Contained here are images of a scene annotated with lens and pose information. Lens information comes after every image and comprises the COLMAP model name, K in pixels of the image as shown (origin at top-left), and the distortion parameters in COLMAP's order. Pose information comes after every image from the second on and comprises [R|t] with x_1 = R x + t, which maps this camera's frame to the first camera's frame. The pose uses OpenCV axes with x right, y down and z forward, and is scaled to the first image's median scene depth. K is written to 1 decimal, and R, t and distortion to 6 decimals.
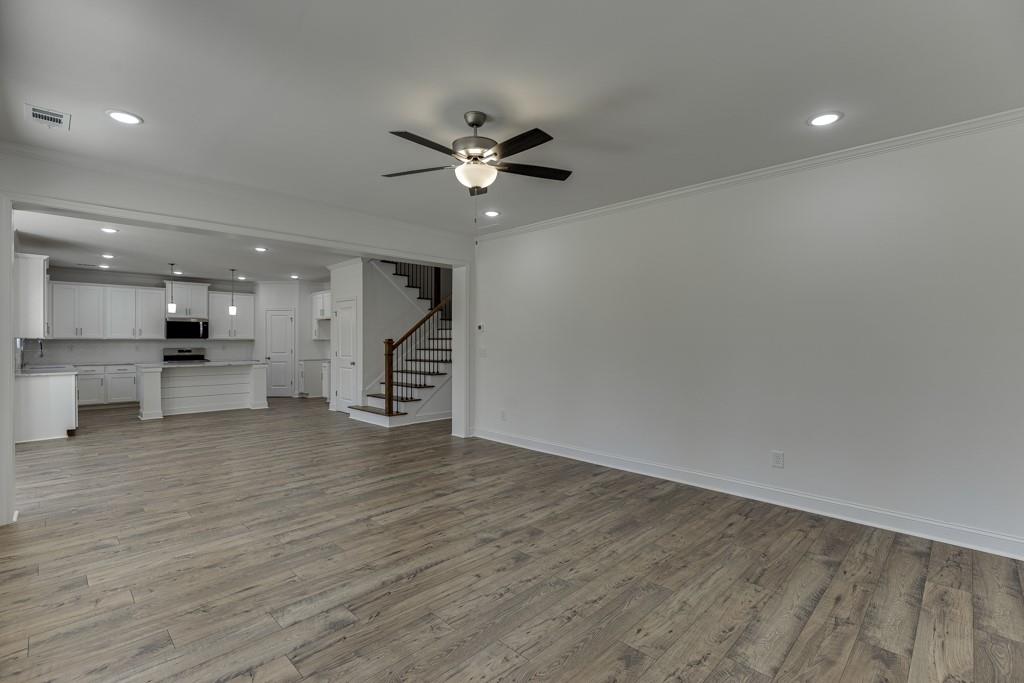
lens RADIAL K [[467.0, 0, 524.5], [0, 467.0, 334.8], [0, 0, 1]] dist [-0.003934, 0.003737]
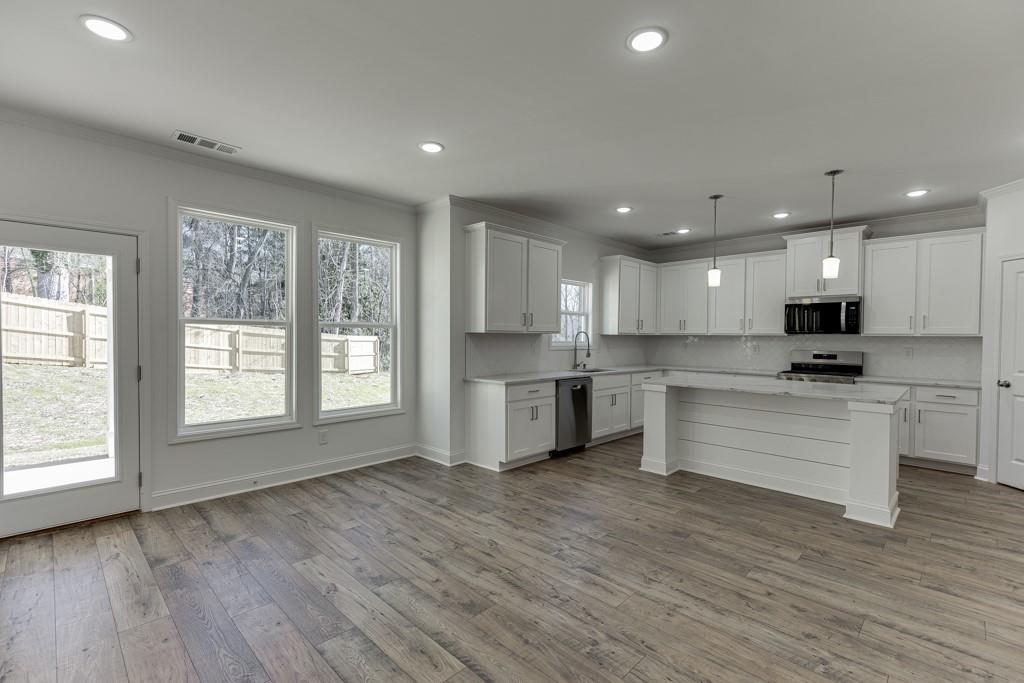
lens RADIAL K [[454.9, 0, 512.6], [0, 454.9, 349.0], [0, 0, 1]] dist [0.009534, -0.002054]
pose [[-0.006766, 0.027385, -0.999602, -0.453726], [0.007793, 0.999596, 0.027332, 0.019691], [0.999947, -0.007605, -0.006976, 1.601451]]
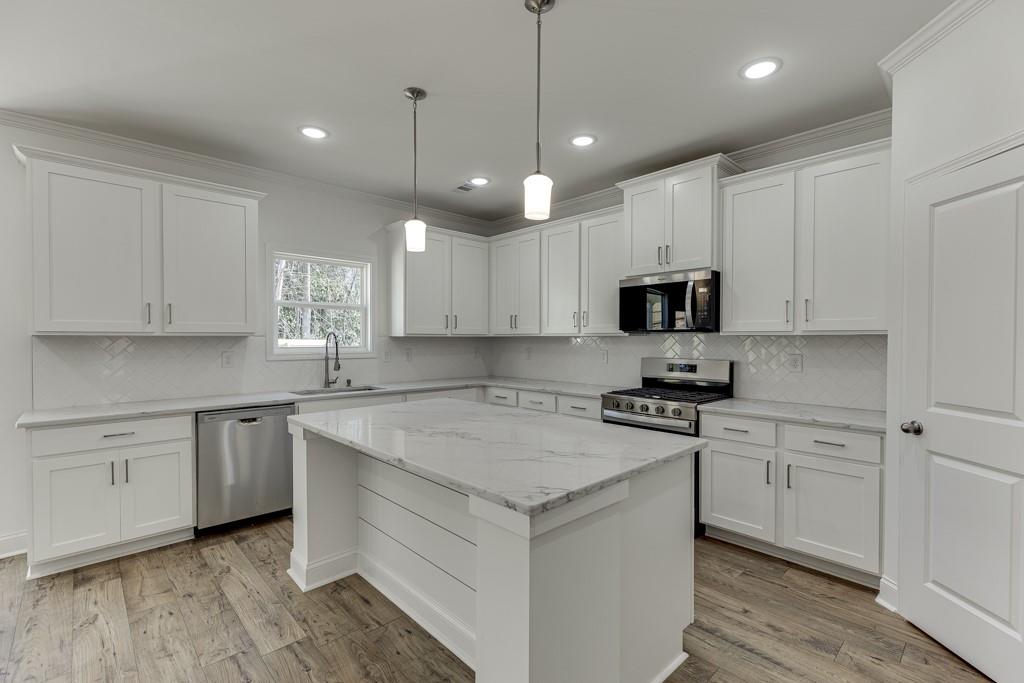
lens RADIAL K [[454.9, 0, 516.2], [0, 454.9, 346.5], [0, 0, 1]] dist [0.009534, -0.002054]
pose [[-0.039305, 0.017071, -0.999081, -0.946169], [0.015856, 0.999739, 0.016458, 0.026560], [0.999101, -0.015195, -0.039566, 2.256390]]
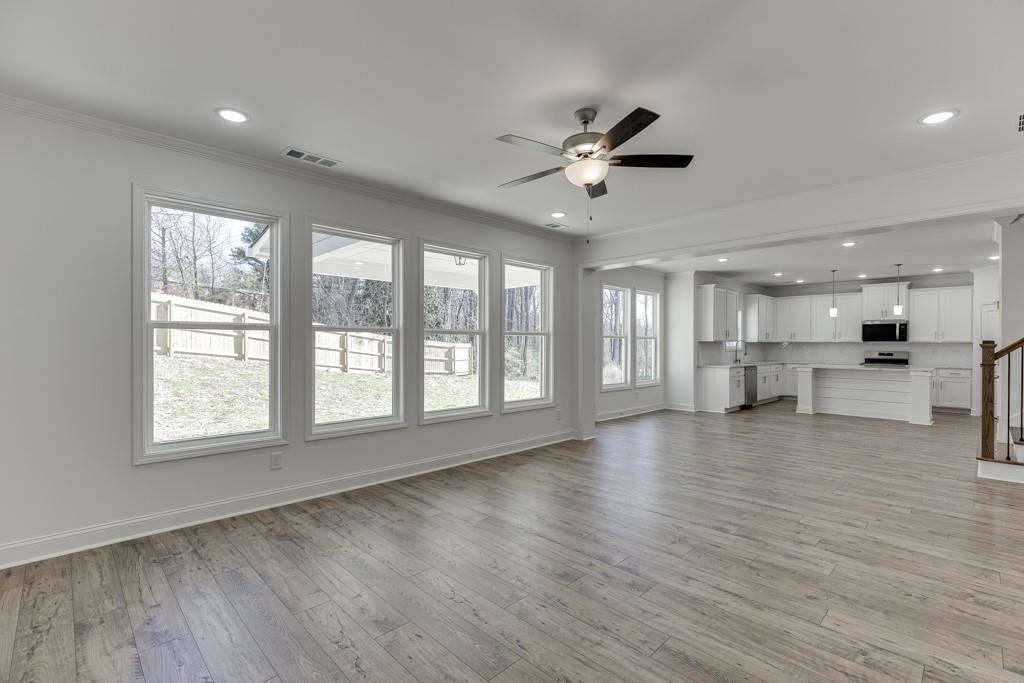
lens RADIAL K [[467.0, 0, 517.9], [0, 467.0, 338.2], [0, 0, 1]] dist [-0.003934, 0.003737]
pose [[-0.020981, -0.011328, -0.999716, 0.651163], [0.010754, 0.999875, -0.011556, 0.010427], [0.999722, -0.010994, -0.020856, 0.653753]]
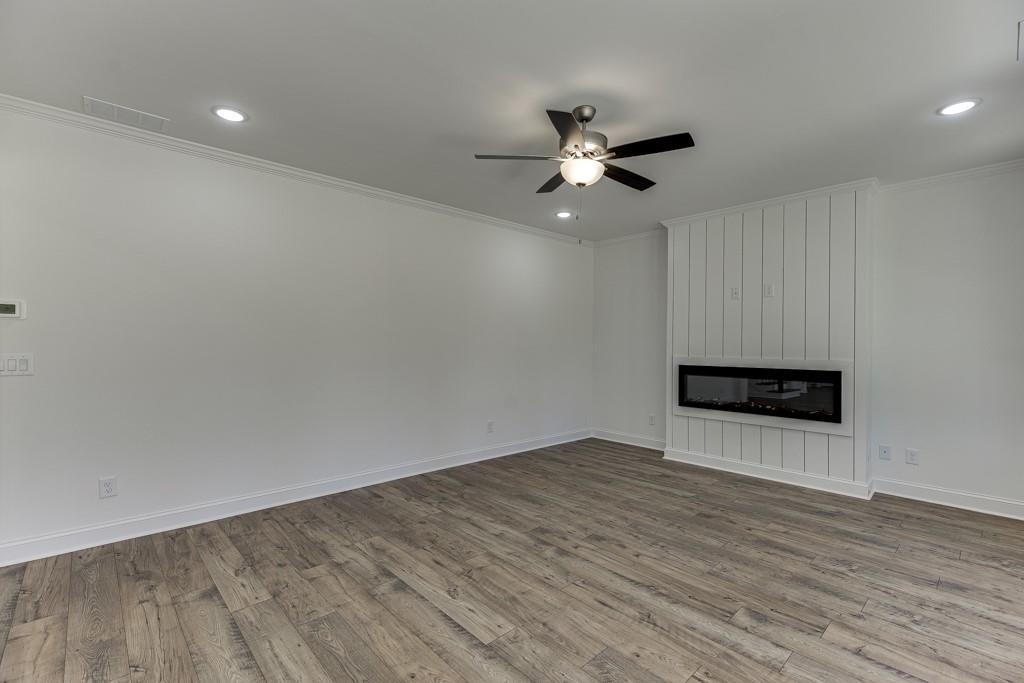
lens RADIAL K [[454.9, 0, 516.8], [0, 454.9, 330.3], [0, 0, 1]] dist [0.009534, -0.002054]
pose [[0.049726, 0.025687, 0.998433, -0.787729], [-0.017450, 0.999539, -0.024847, 0.008899], [-0.998610, -0.016187, 0.050151, 0.807535]]
